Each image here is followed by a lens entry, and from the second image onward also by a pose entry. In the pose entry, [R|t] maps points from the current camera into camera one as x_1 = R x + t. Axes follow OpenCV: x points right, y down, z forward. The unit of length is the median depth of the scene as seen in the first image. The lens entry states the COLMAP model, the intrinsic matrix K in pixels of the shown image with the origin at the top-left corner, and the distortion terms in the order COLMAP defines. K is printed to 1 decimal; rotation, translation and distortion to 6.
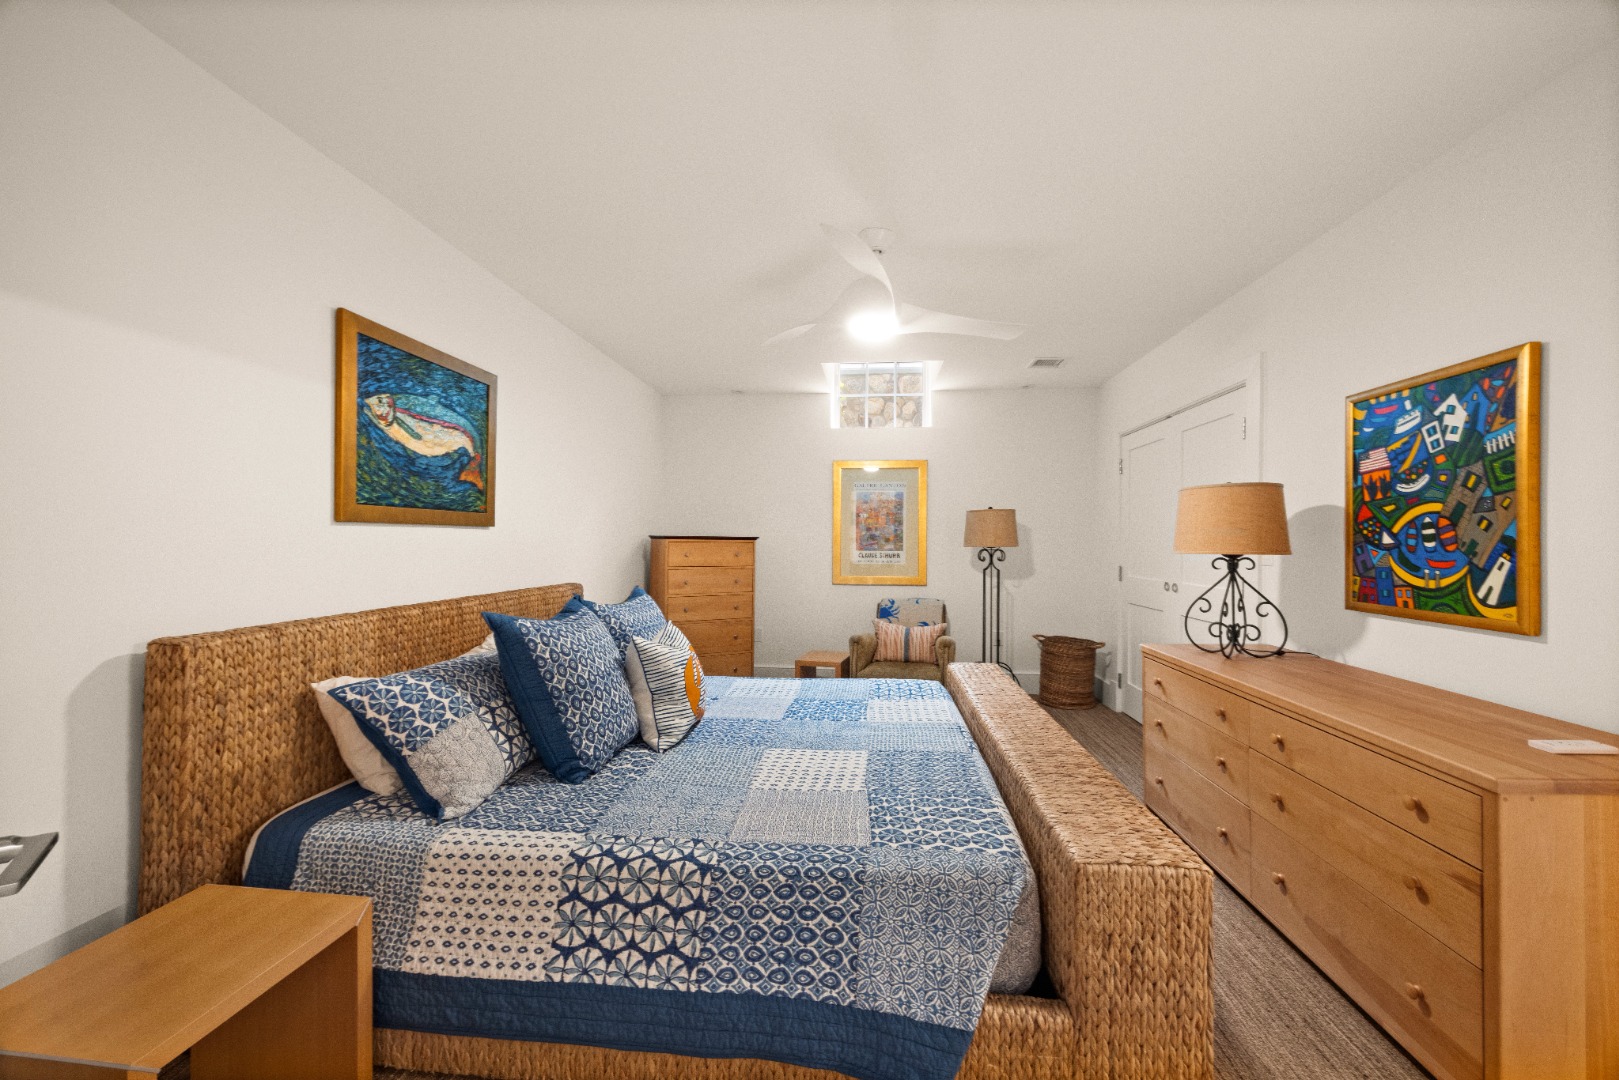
lens RADIAL K [[635.2, 0, 808.0], [0, 635.2, 539.4], [0, 0, 1]] dist [-0.002825, -0.000228]
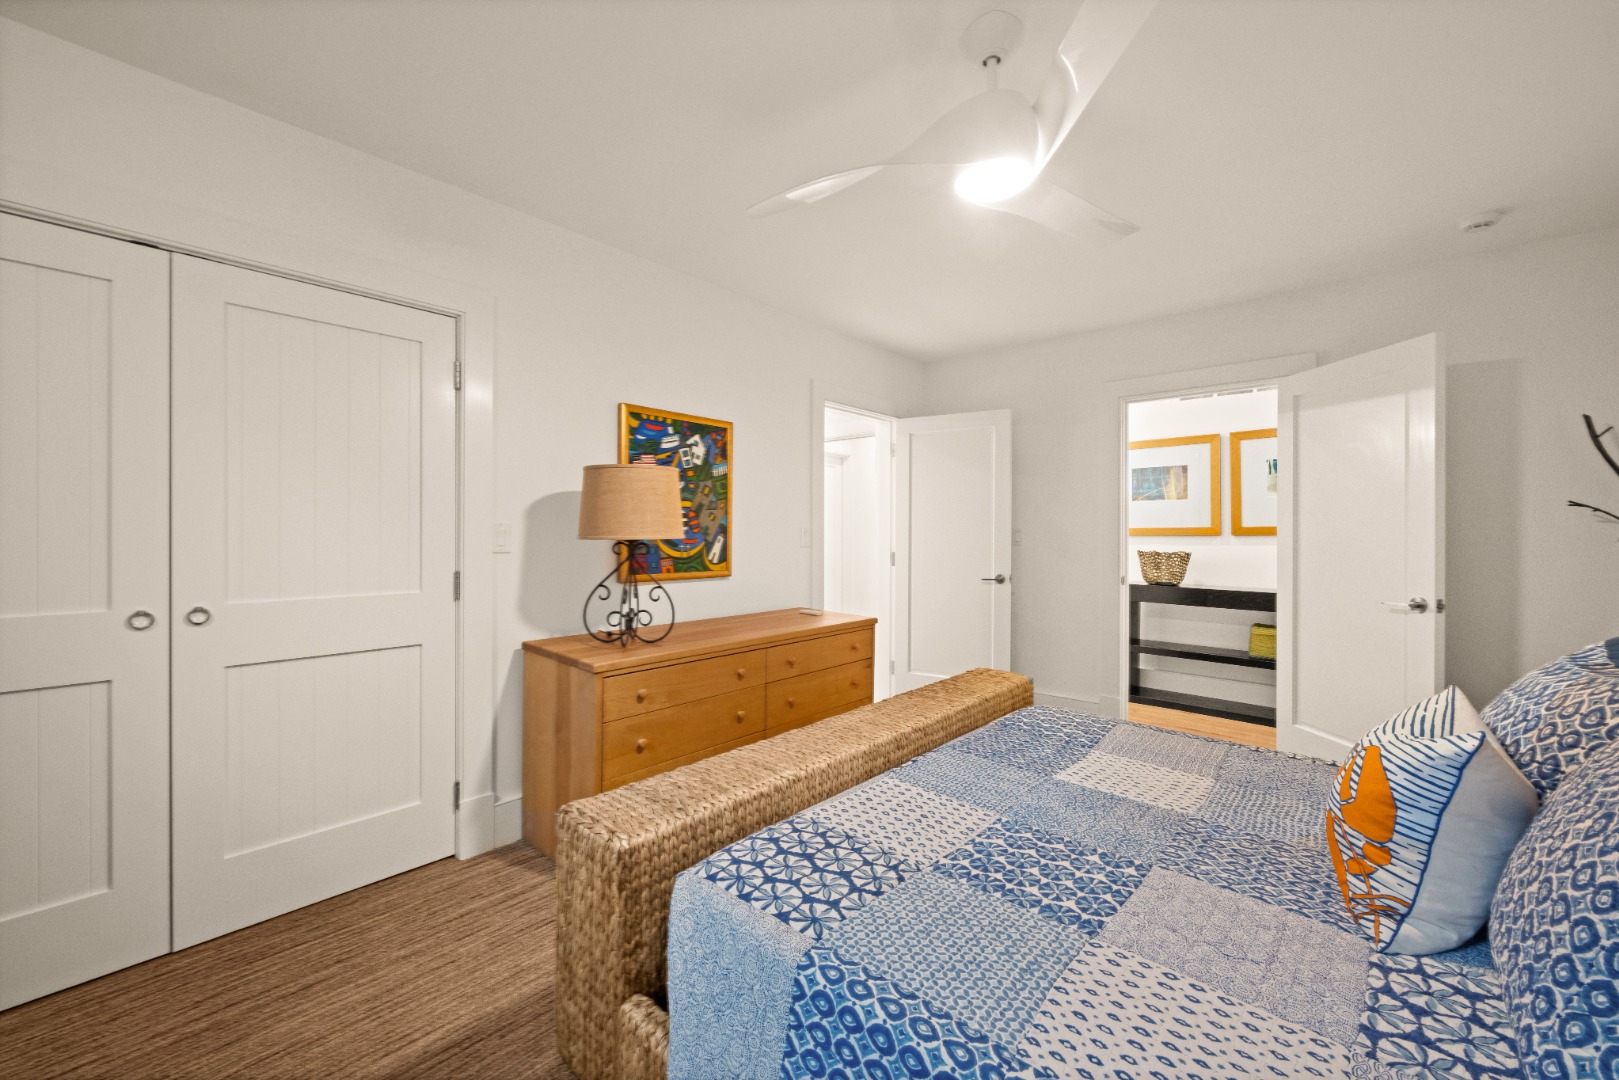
lens RADIAL K [[635.2, 0, 811.0], [0, 635.2, 533.2], [0, 0, 1]] dist [-0.002825, -0.000228]
pose [[-0.808928, -0.000520, 0.587908, -0.153412], [-0.001666, 0.999998, -0.001407, 0.021188], [-0.587906, -0.002117, -0.808927, 2.108025]]
